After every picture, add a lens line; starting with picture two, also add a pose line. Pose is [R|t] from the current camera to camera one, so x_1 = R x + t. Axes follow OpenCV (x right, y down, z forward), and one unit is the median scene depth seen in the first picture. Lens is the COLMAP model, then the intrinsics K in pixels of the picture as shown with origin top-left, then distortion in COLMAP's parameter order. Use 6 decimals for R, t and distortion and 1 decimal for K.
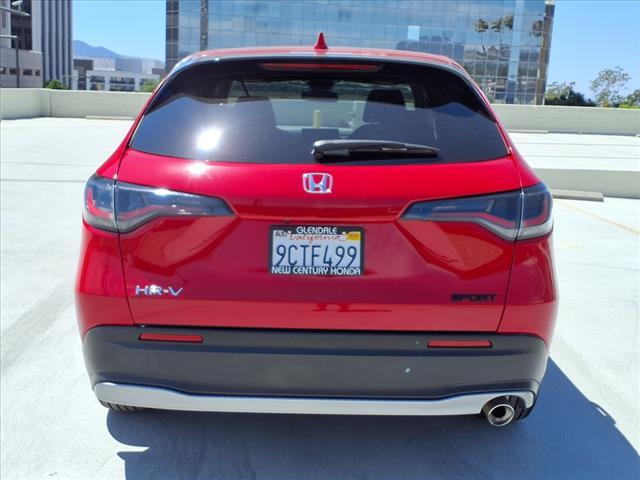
lens RADIAL K [[813.5, 0, 320.0], [0, 813.5, 240.0], [0, 0, 1]] dist [0.268337, -0.797408]
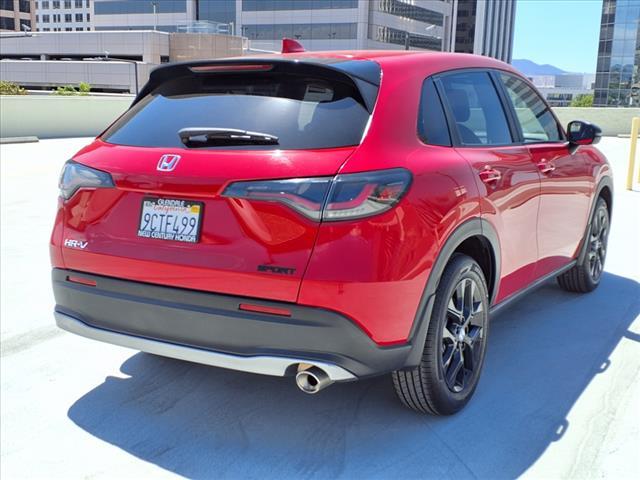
lens RADIAL K [[813.5, 0, 320.0], [0, 813.5, 240.0], [0, 0, 1]] dist [0.268337, -0.797408]
pose [[0.847754, 0.067131, -0.526124, 0.817965], [-0.078659, 0.996901, 0.000455, 0.024882], [0.524524, 0.040998, 0.850408, 0.090633]]
